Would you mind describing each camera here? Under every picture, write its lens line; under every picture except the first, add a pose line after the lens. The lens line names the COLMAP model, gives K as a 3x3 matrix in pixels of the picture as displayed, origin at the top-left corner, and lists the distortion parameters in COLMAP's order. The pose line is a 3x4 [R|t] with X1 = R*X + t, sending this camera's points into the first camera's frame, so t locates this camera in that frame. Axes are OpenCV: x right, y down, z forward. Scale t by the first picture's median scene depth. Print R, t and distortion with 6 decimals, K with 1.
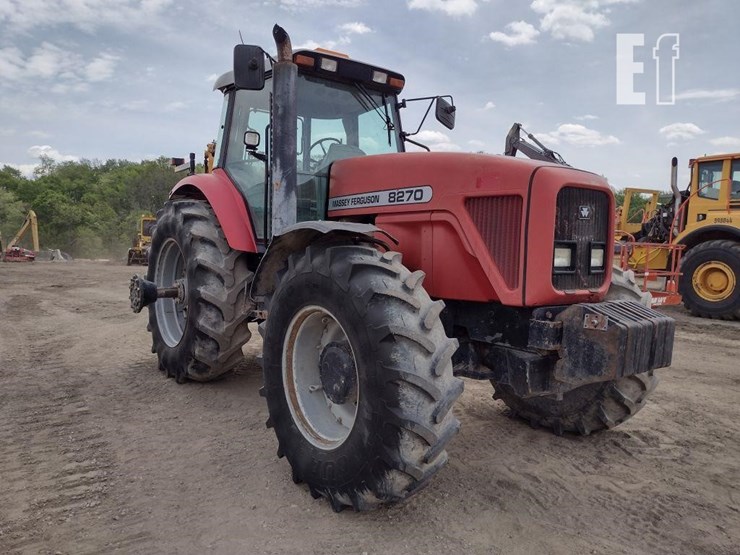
lens RADIAL K [[554.5, 0, 370.0], [0, 554.5, 277.5], [0, 0, 1]] dist [0.065799, -0.088648]
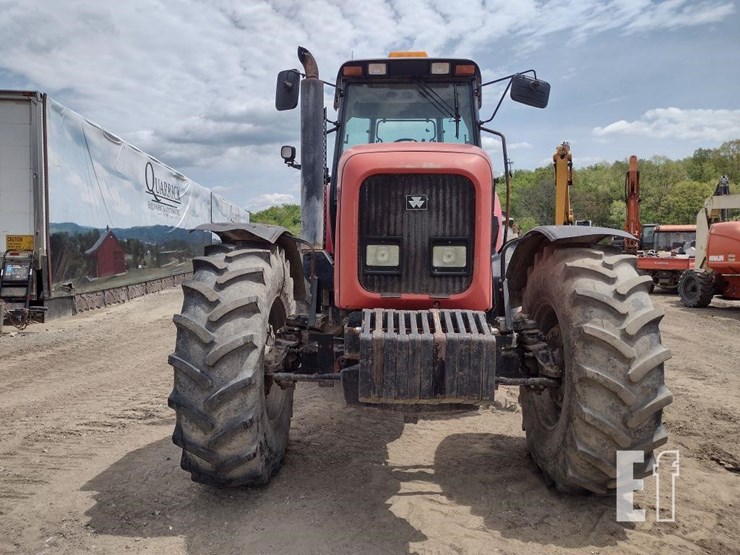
lens RADIAL K [[571.4, 0, 370.0], [0, 571.4, 277.5], [0, 0, 1]] dist [0.040700, -0.001056]
pose [[0.770331, 0.022336, -0.637253, 0.514099], [-0.030821, 0.999522, -0.002224, 0.000849], [0.636899, 0.021354, 0.770652, 0.170005]]
